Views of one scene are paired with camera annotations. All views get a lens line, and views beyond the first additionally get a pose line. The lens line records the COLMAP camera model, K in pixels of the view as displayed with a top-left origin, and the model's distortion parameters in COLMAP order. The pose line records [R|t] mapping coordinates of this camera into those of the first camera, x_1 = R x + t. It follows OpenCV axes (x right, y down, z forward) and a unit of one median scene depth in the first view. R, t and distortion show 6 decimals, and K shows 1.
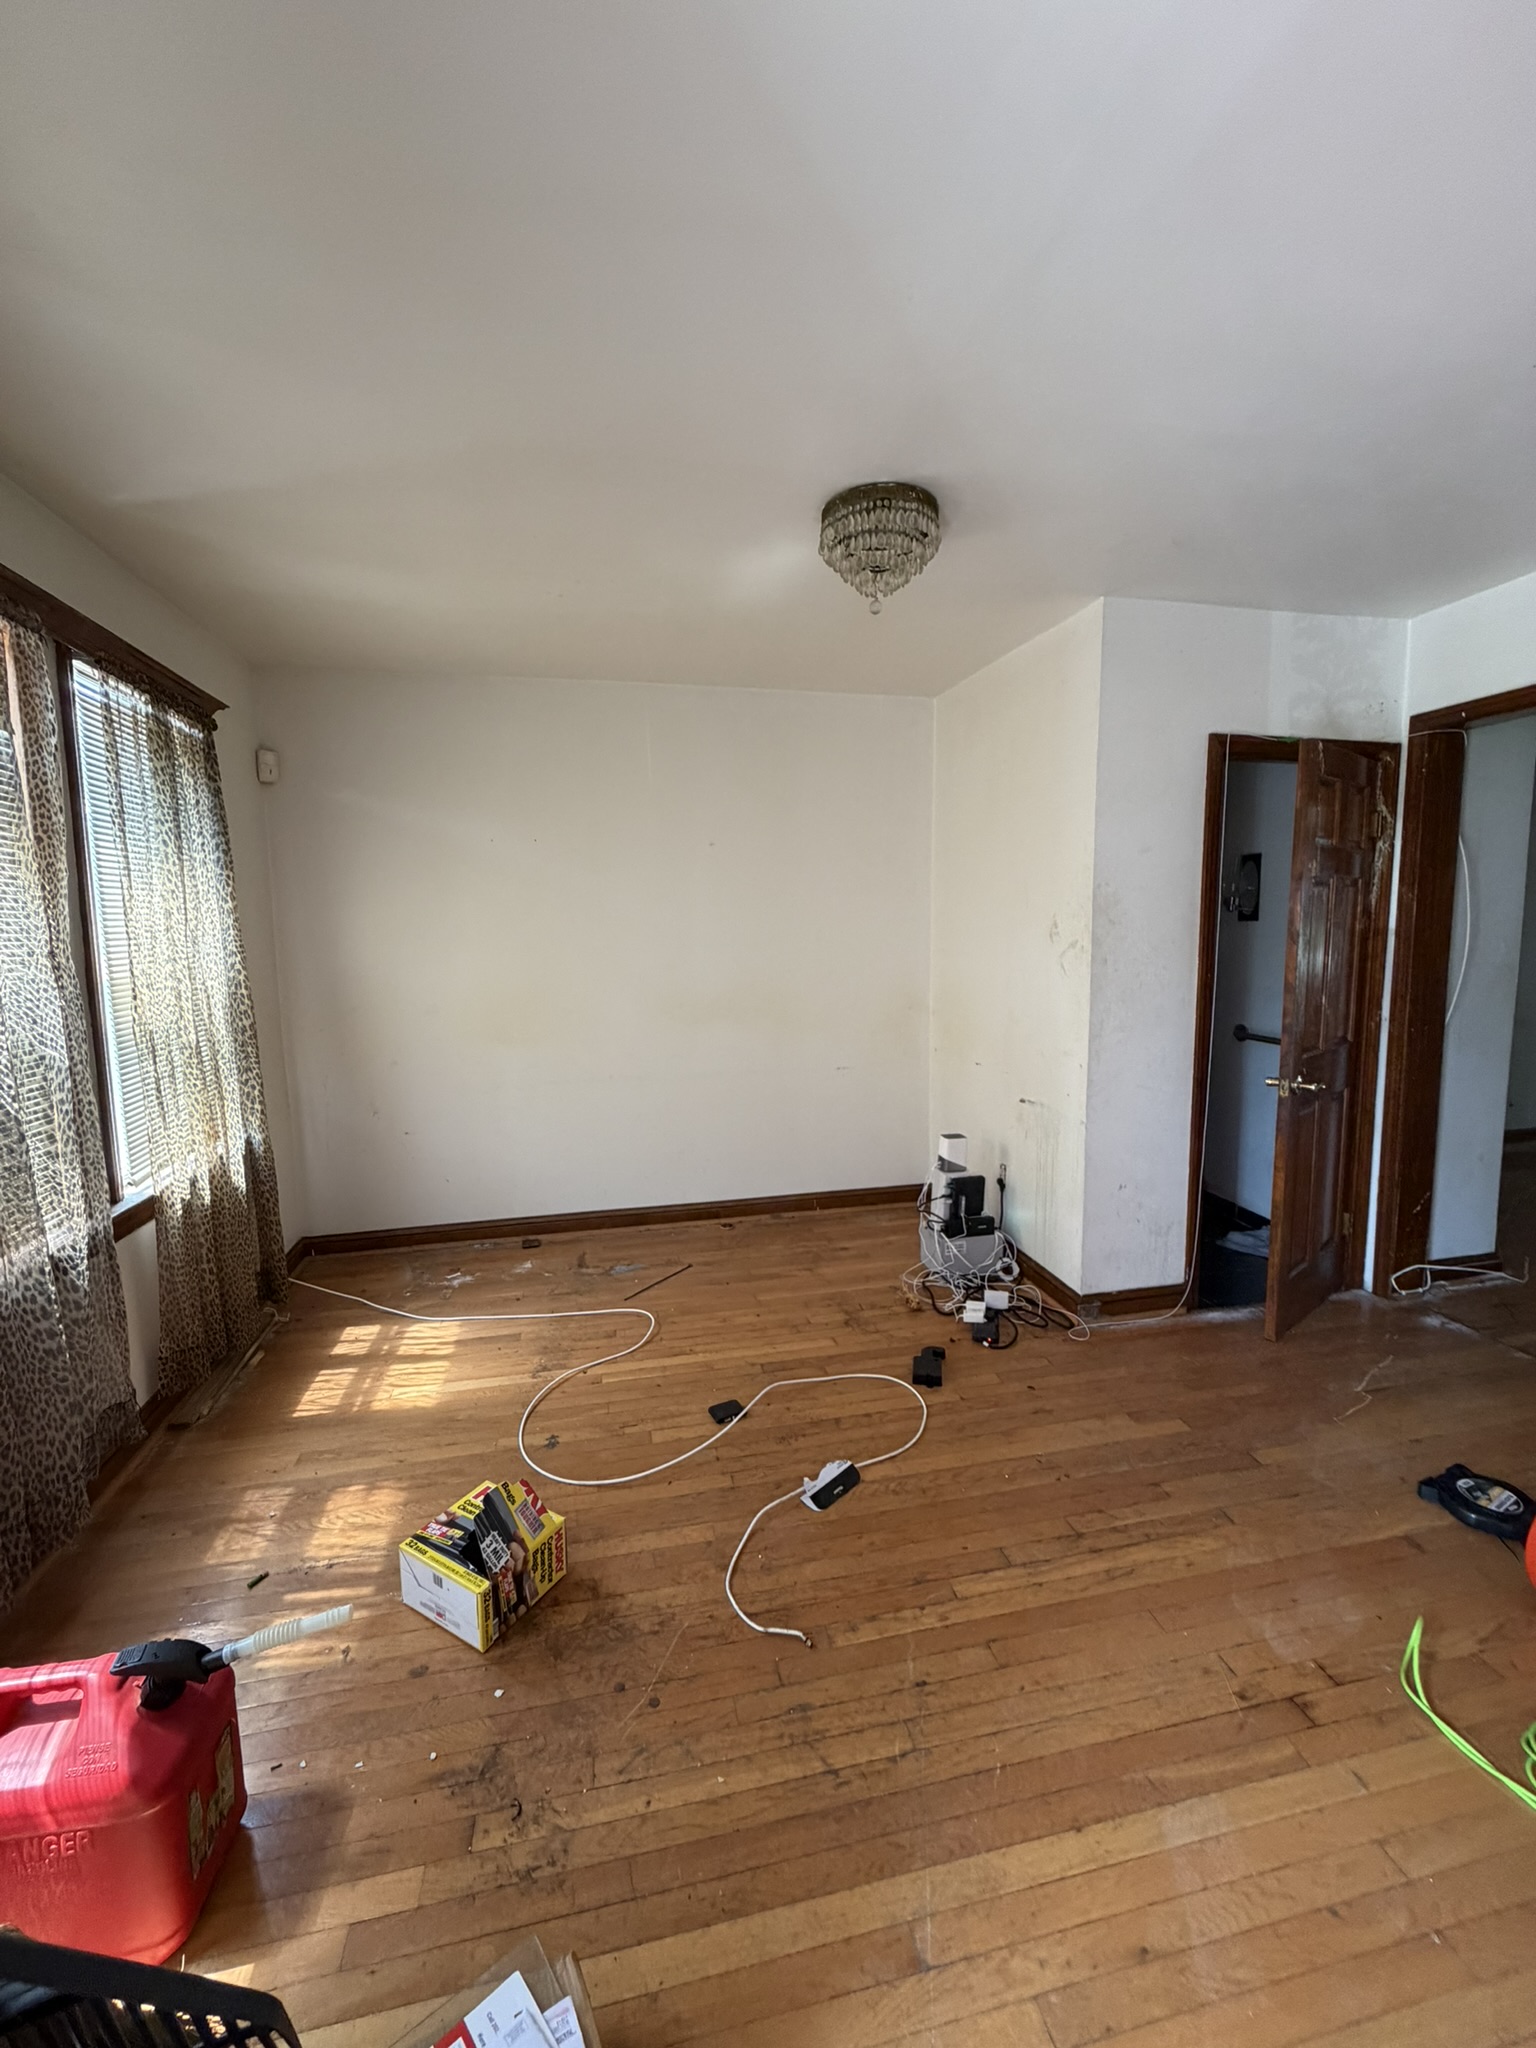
lens RADIAL K [[830.0, 0, 763.8], [0, 830.0, 1025.9], [0, 0, 1]] dist [-0.007143, -0.000043]
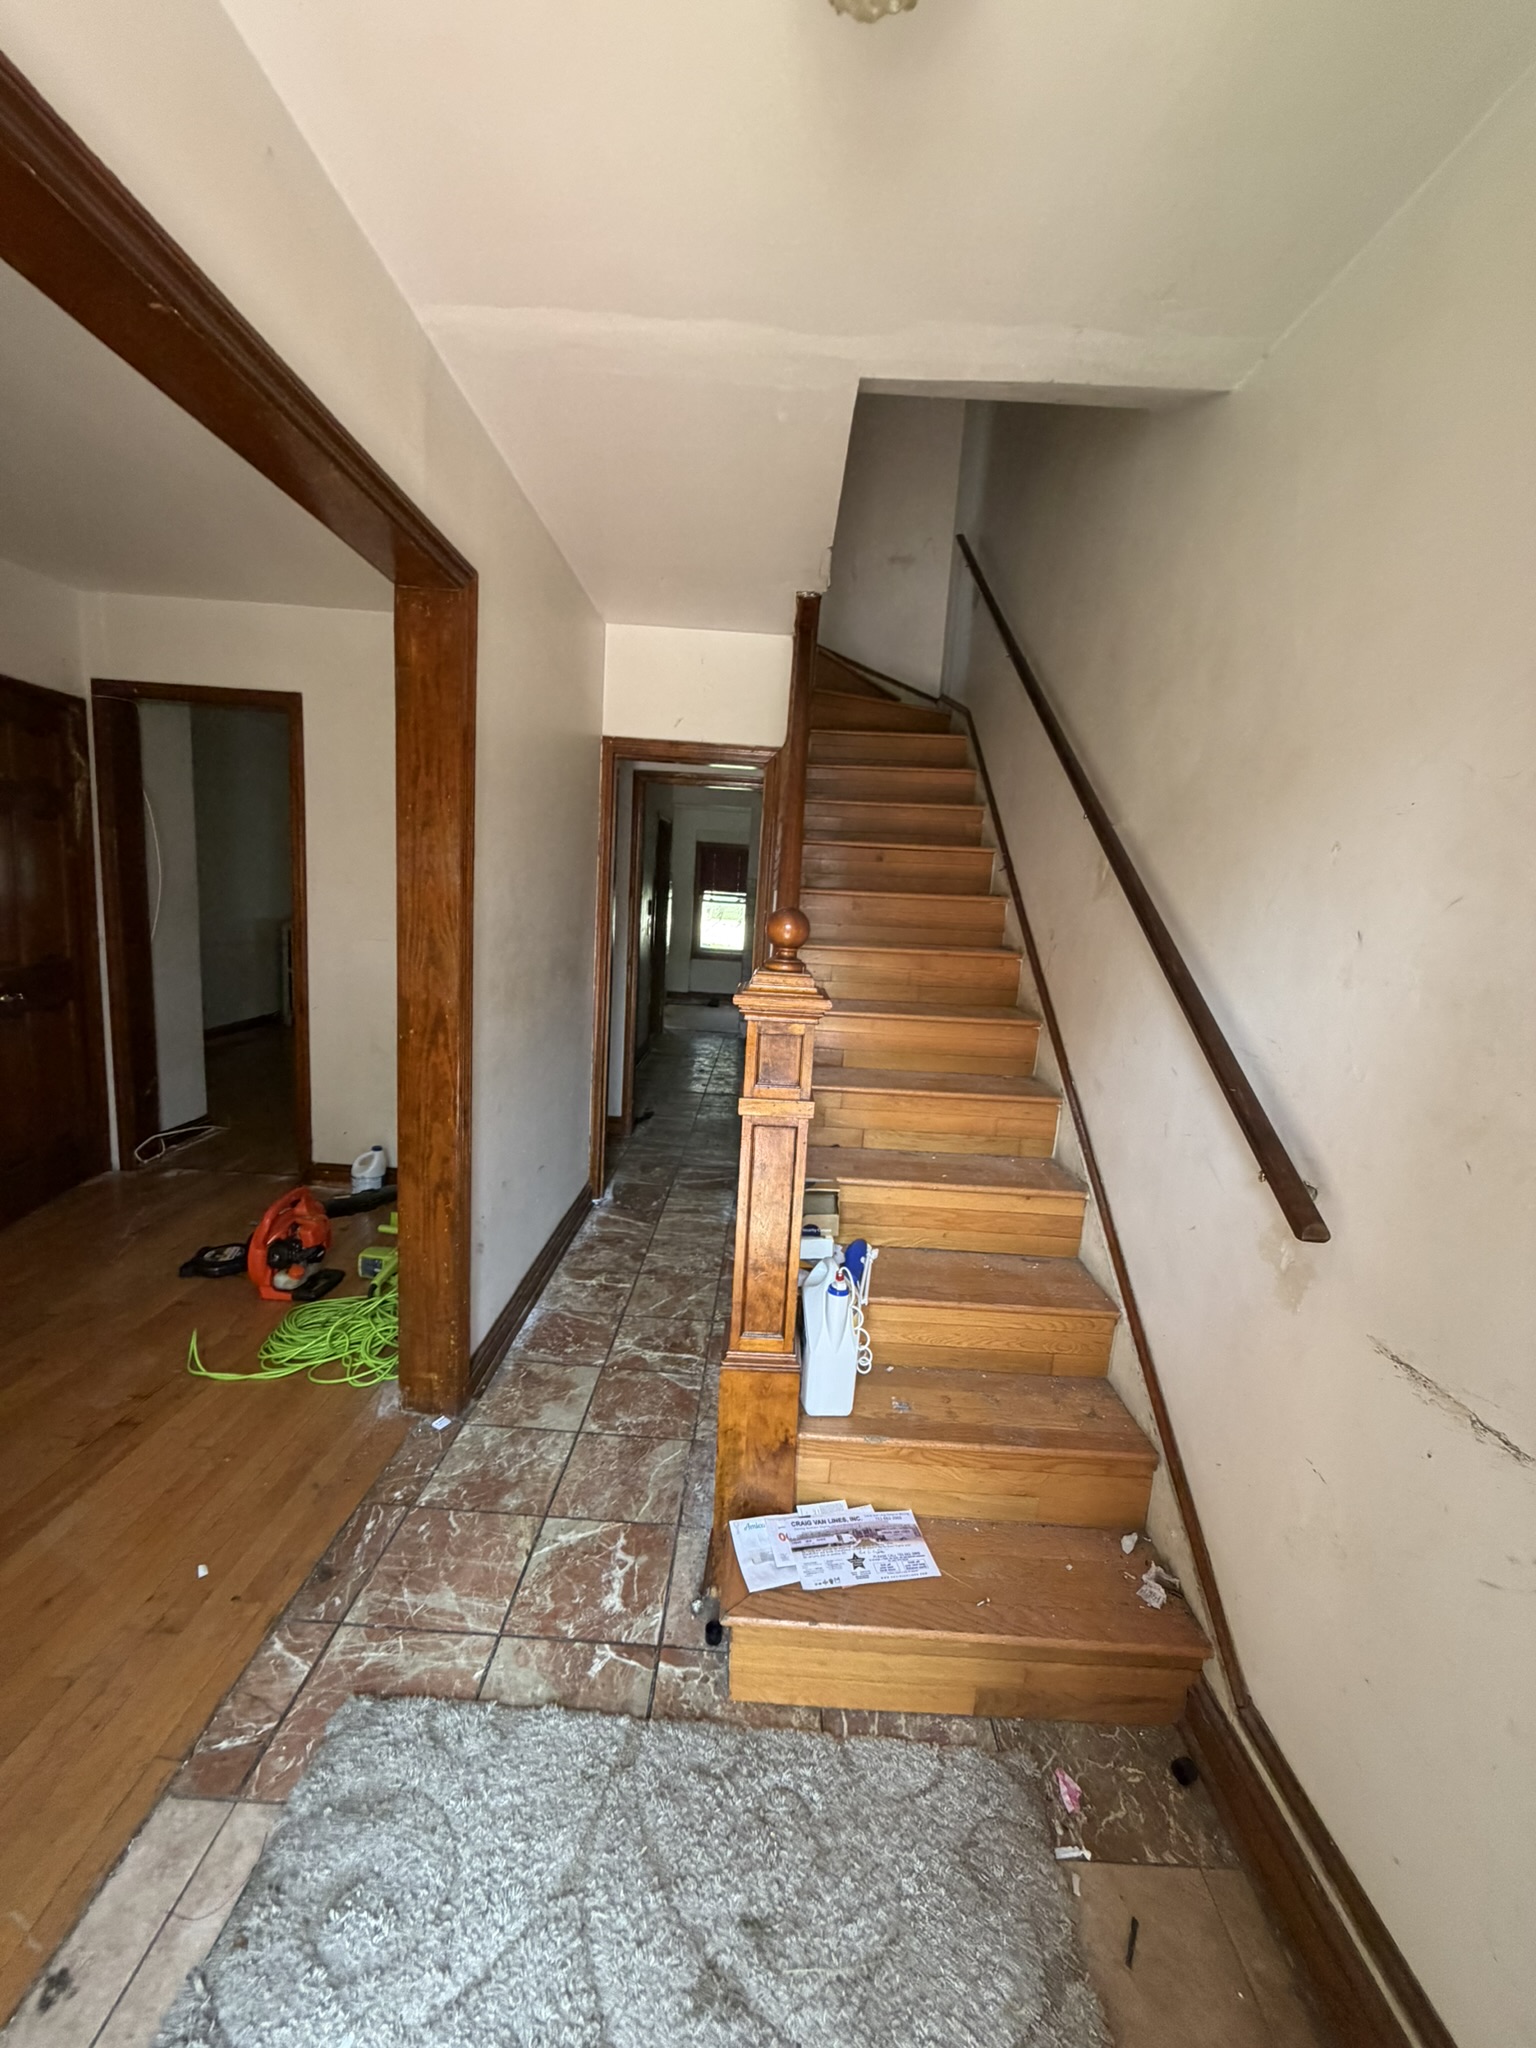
lens RADIAL K [[830.0, 0, 763.2], [0, 830.0, 1021.9], [0, 0, 1]] dist [-0.007143, -0.000043]
pose [[0.232483, -0.118317, 0.965377, -0.189784], [0.045704, 0.992806, 0.110672, 0.025990], [-0.971526, 0.018392, 0.236217, -0.203191]]
